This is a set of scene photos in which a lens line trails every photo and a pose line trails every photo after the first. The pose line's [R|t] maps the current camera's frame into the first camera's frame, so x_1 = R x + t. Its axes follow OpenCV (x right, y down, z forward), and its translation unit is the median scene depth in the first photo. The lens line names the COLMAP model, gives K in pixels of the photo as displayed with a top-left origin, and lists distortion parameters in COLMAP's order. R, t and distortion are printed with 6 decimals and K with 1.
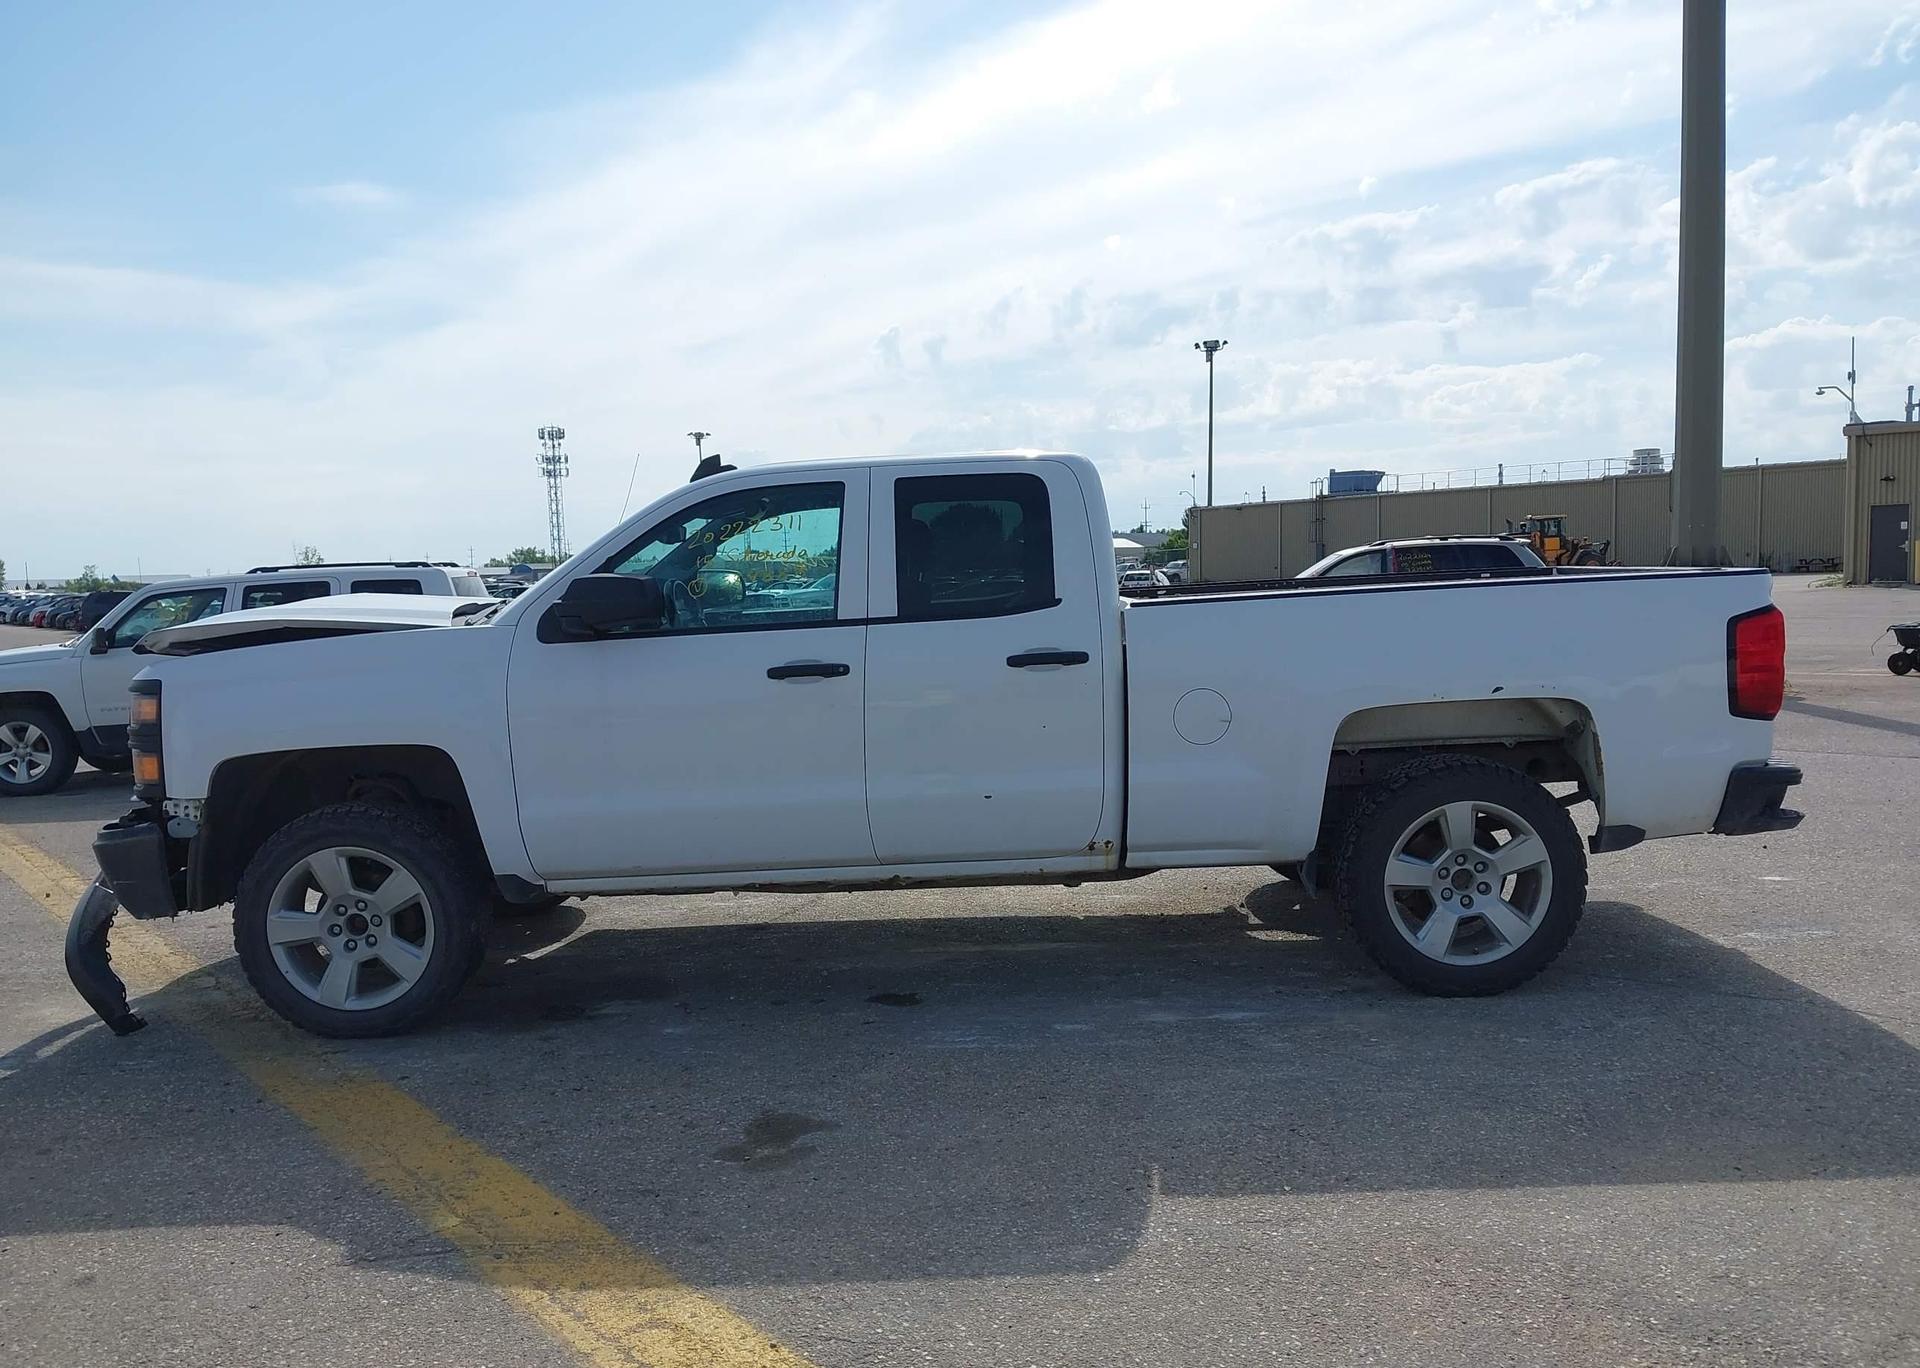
lens RADIAL K [[1512.1, 0, 953.3], [0, 1512.1, 703.5], [0, 0, 1]] dist [0.031810, -0.046334]
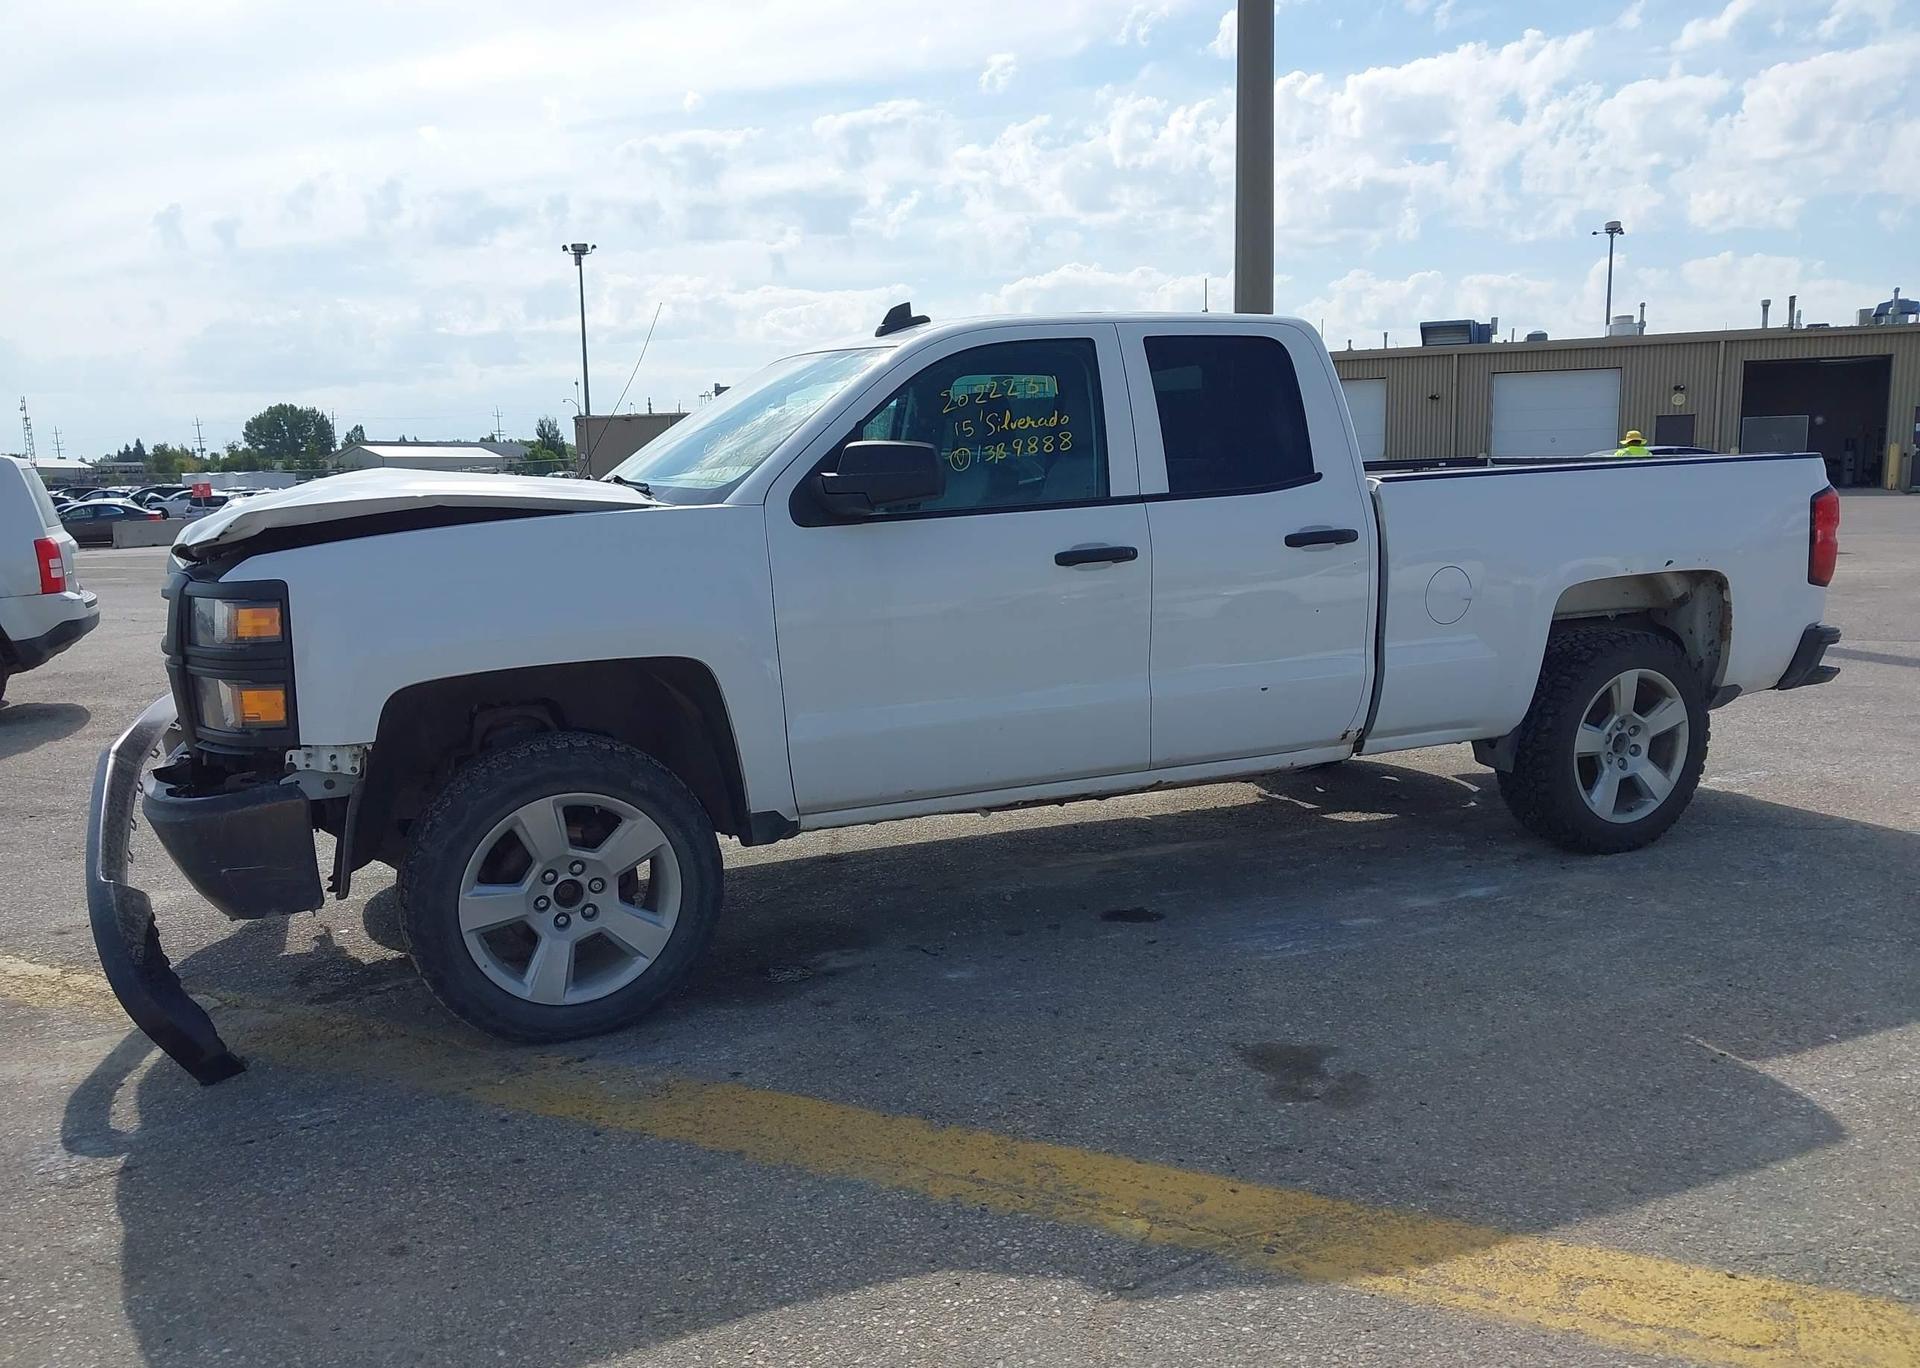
lens RADIAL K [[1512.1, 0, 953.2], [0, 1512.1, 686.6], [0, 0, 1]] dist [0.031810, -0.046334]
pose [[0.911237, -0.048962, 0.408961, -0.528038], [0.030732, 0.998224, 0.051034, 0.007311], [-0.410733, -0.033936, 0.911124, 0.222780]]
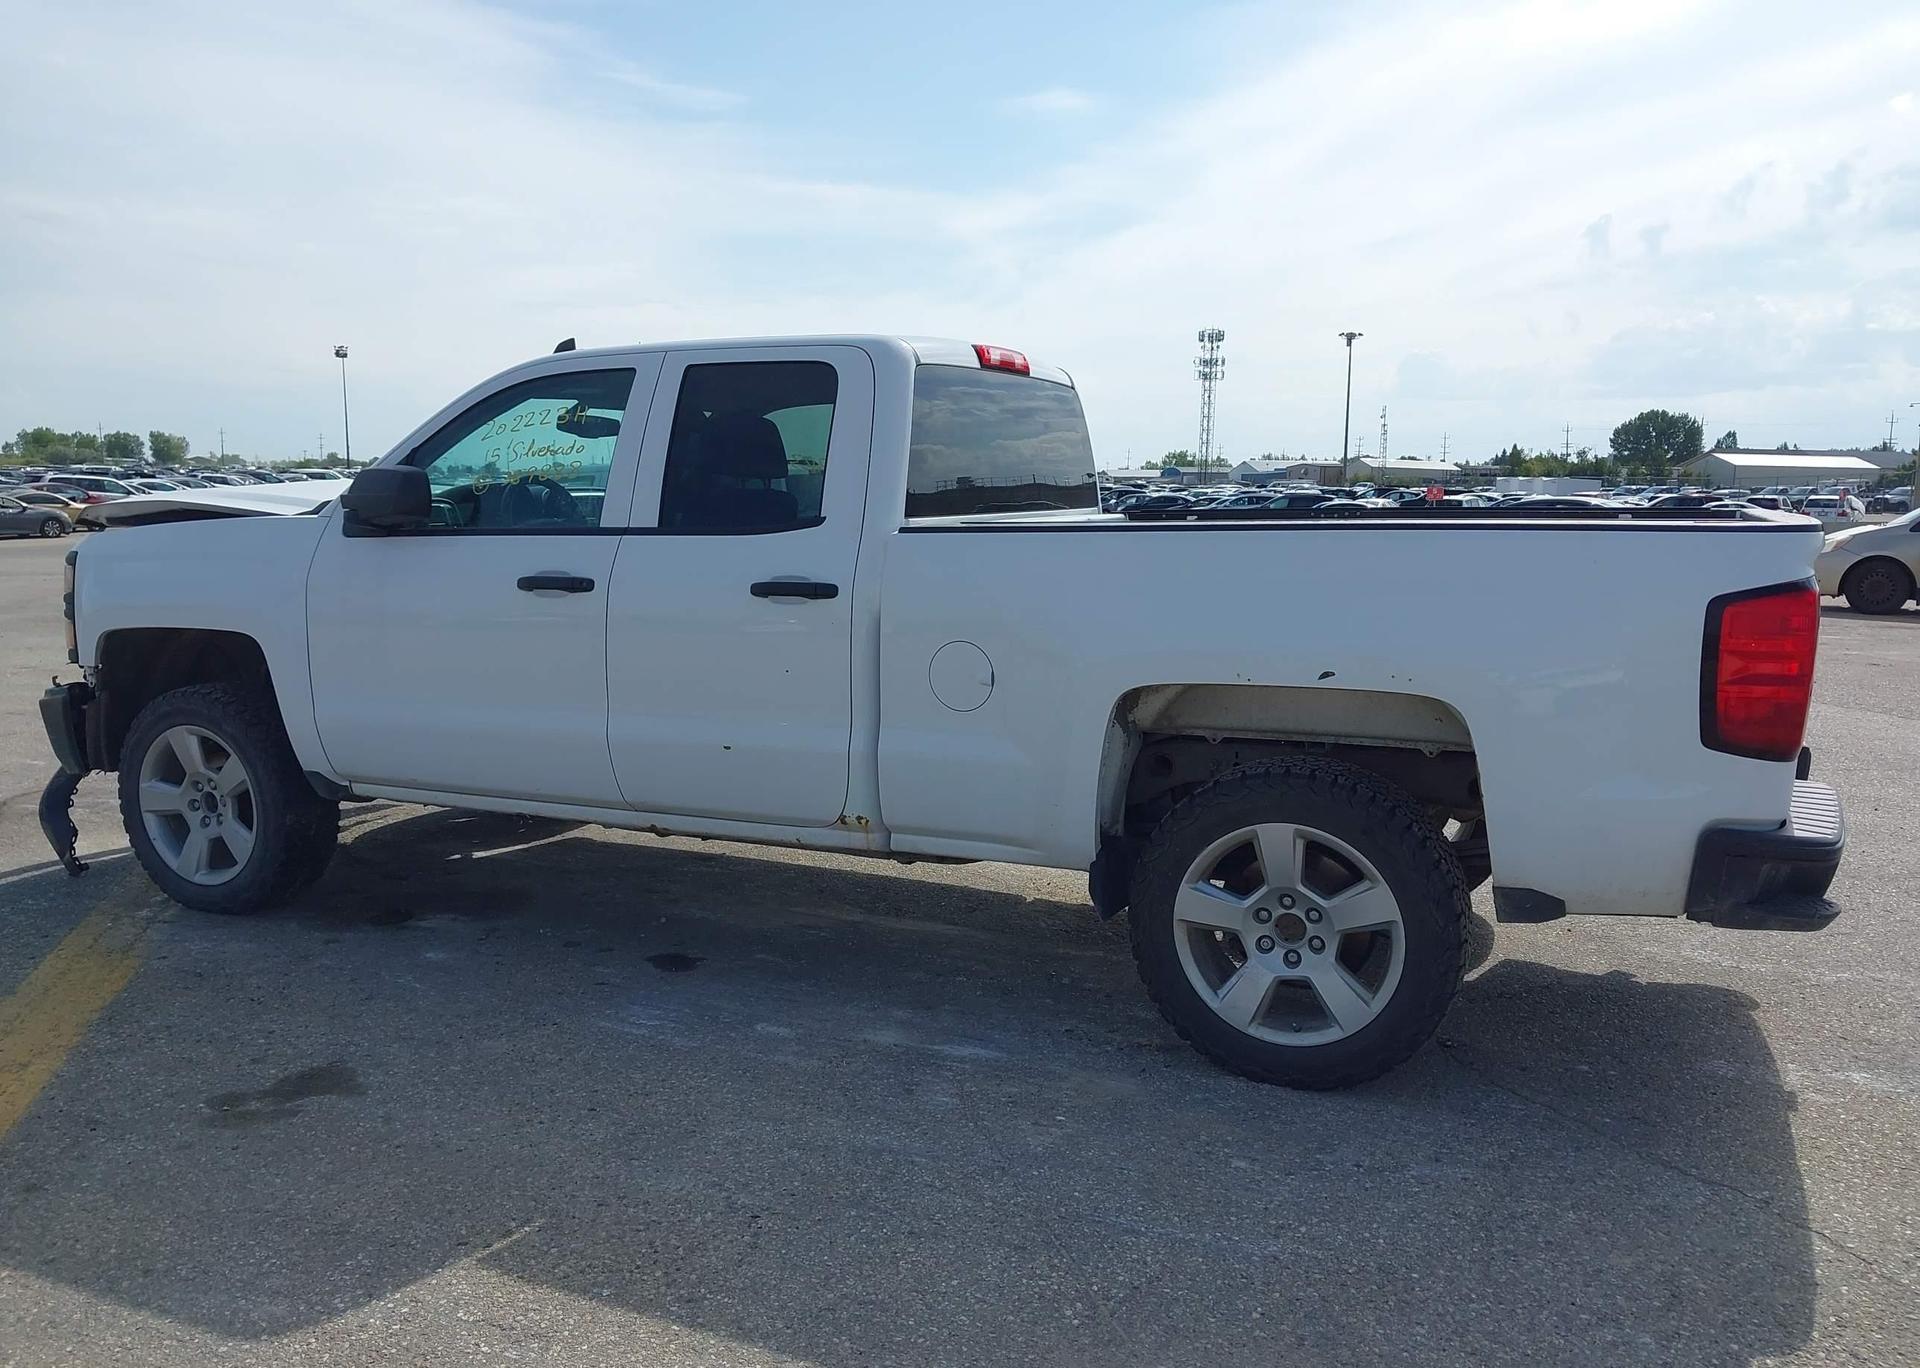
lens RADIAL K [[1512.1, 0, 953.2], [0, 1512.1, 719.7], [0, 0, 1]] dist [0.031810, -0.046334]
pose [[0.909956, 0.101975, -0.401971, 0.474039], [-0.072813, 0.993525, 0.087215, -0.036315], [0.408262, -0.050093, 0.911490, 0.273081]]
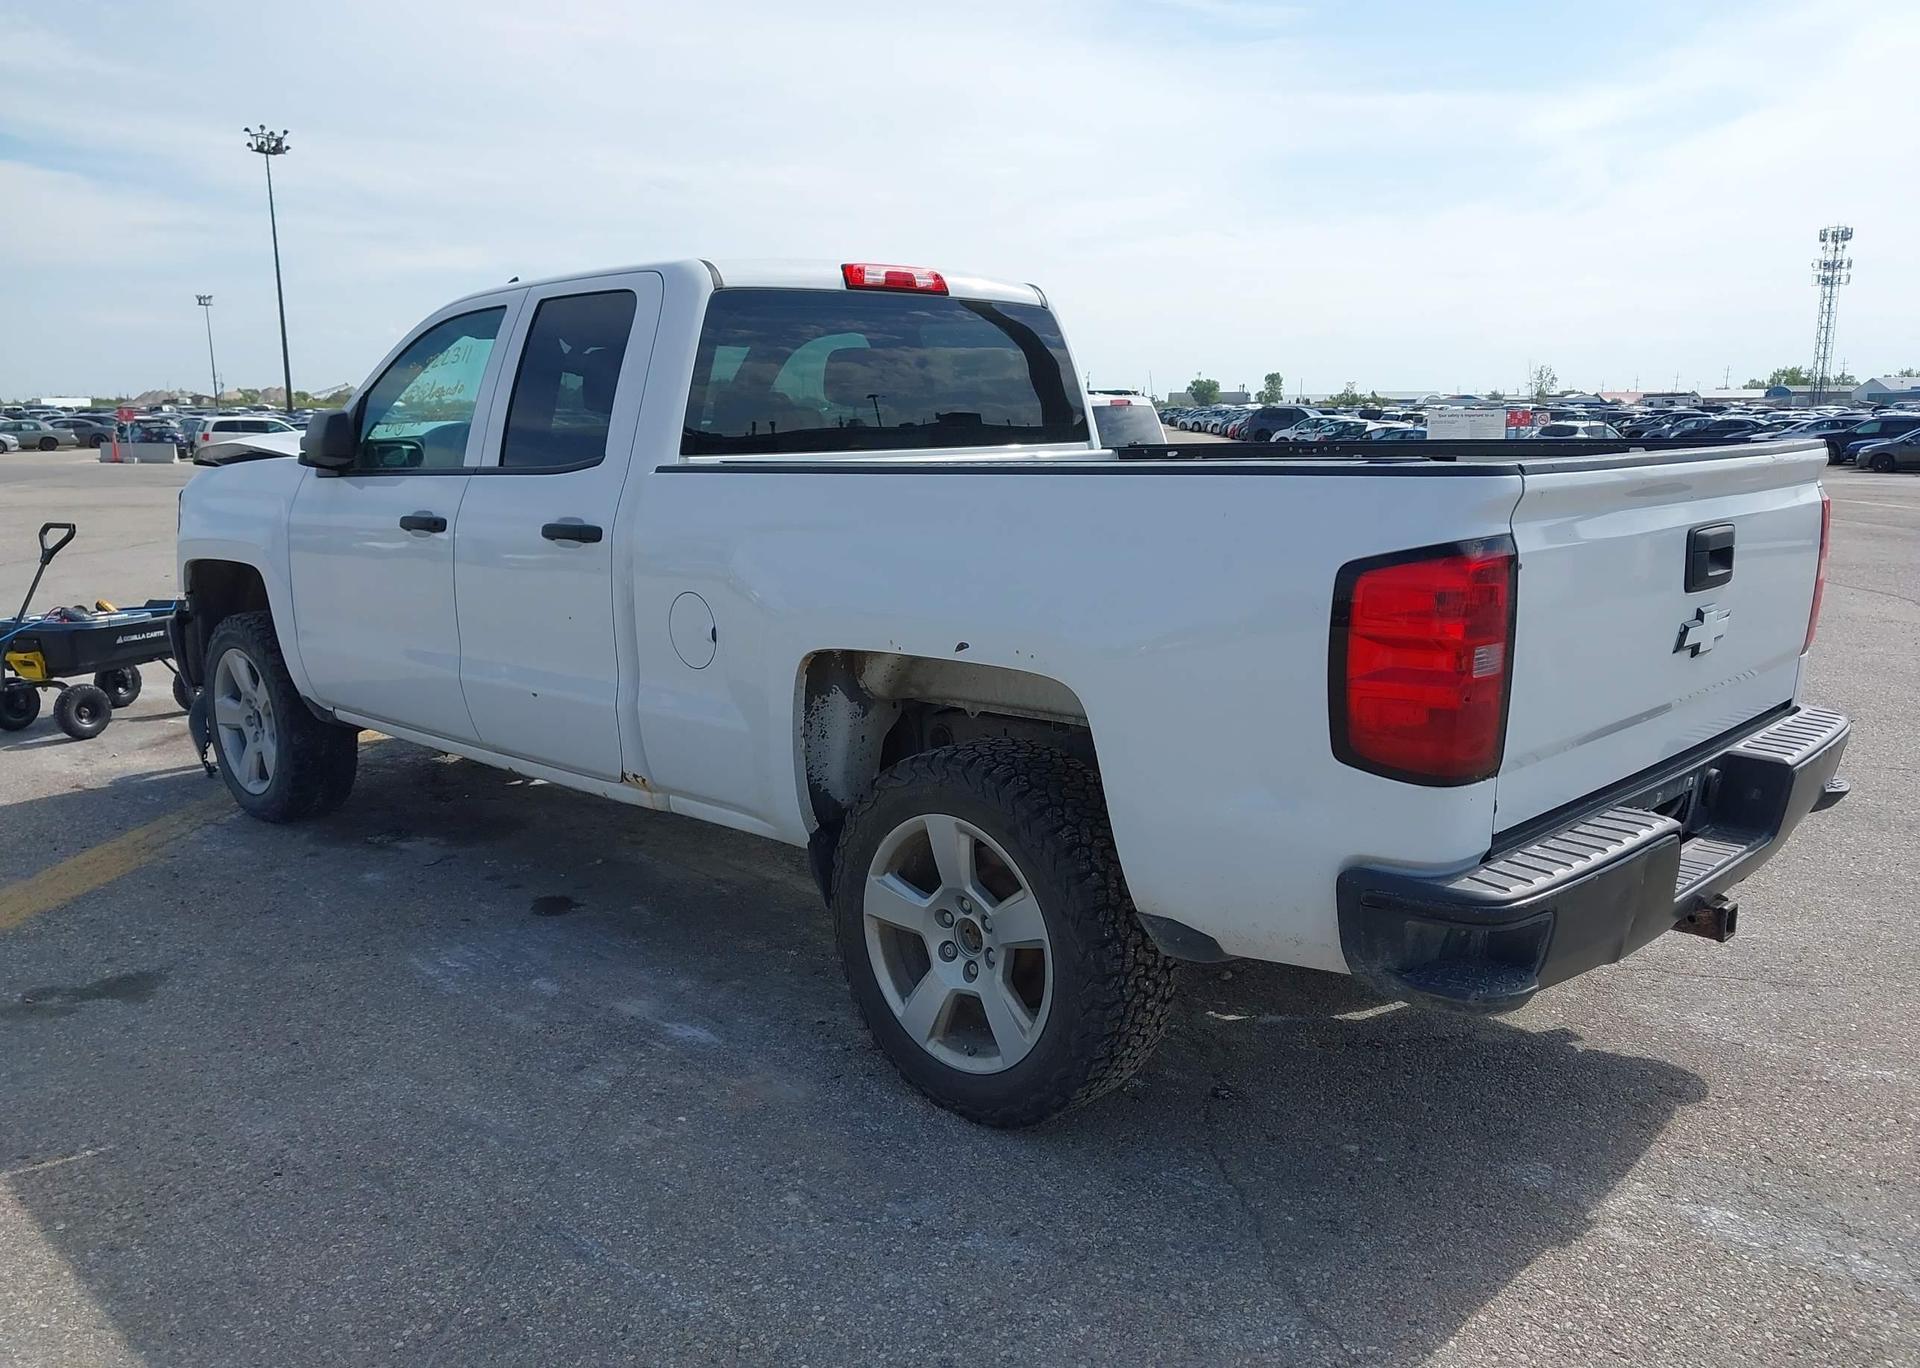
lens RADIAL K [[1512.1, 0, 956.4], [0, 1512.1, 725.6], [0, 0, 1]] dist [0.031810, -0.046334]
pose [[0.714657, 0.167270, -0.679181, 0.747465], [-0.077910, 0.983980, 0.160356, -0.071303], [0.695123, -0.061685, 0.716240, 0.554696]]
